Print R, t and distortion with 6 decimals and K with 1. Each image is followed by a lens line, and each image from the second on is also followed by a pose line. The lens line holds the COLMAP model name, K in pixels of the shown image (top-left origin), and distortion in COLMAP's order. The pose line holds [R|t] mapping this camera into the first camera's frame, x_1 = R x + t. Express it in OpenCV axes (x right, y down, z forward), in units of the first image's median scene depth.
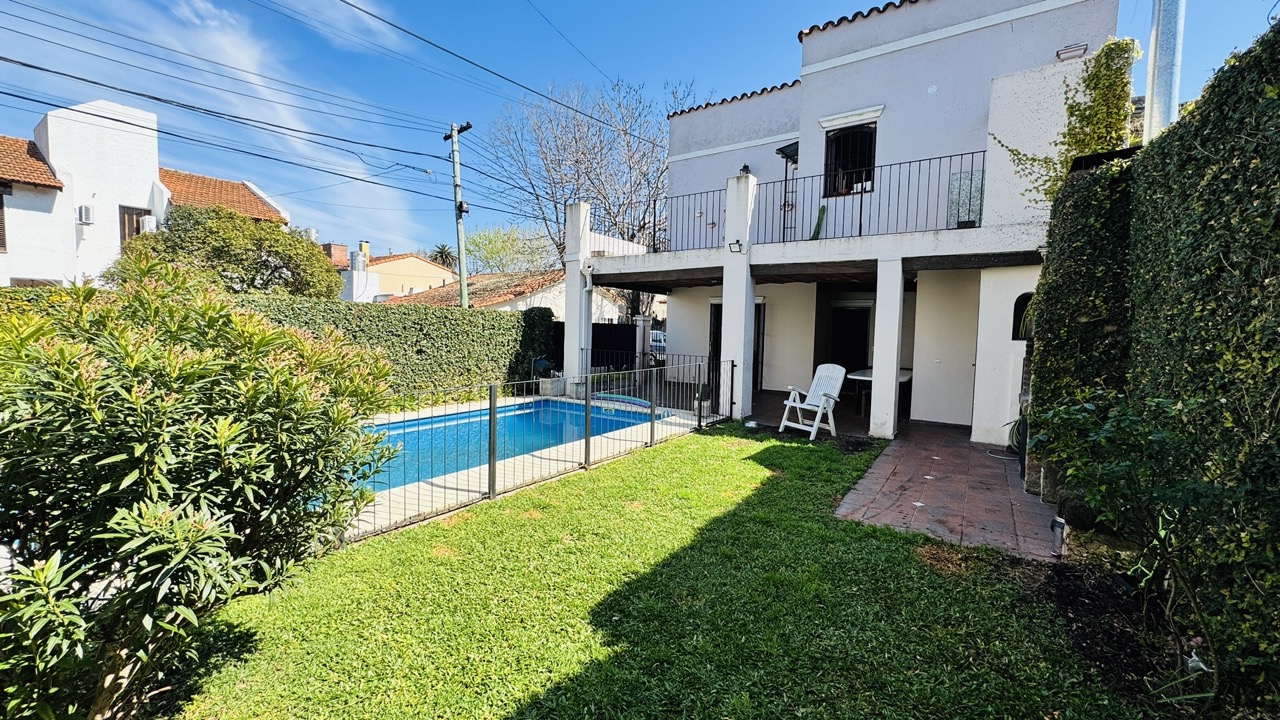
lens RADIAL K [[532.2, 0, 640.0], [0, 532.2, 360.0], [0, 0, 1]] dist [0.000290, 0.000013]
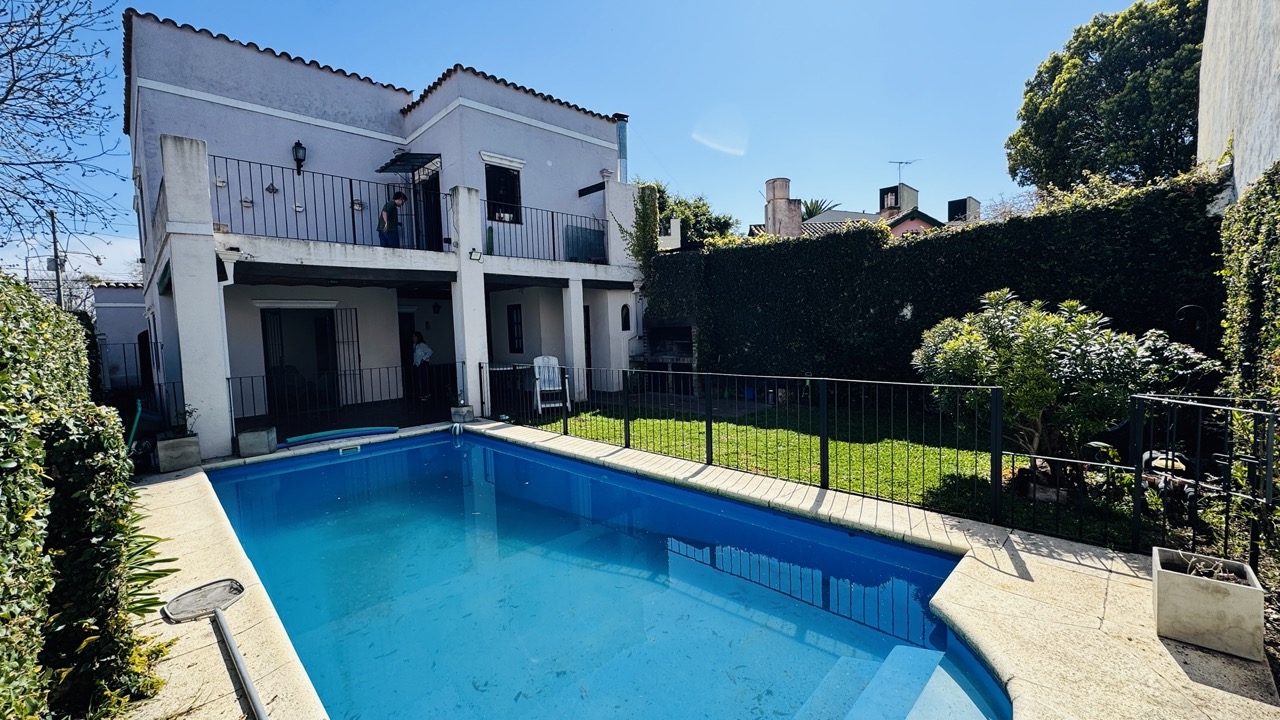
lens RADIAL K [[507.9, 0, 640.0], [0, 507.9, 360.0], [0, 0, 1]] dist [-0.001059, -0.000276]
pose [[0.149824, -0.093440, 0.984287, -0.788881], [0.097269, 0.992088, 0.079375, -0.055589], [-0.983916, 0.083848, 0.157727, 0.548158]]
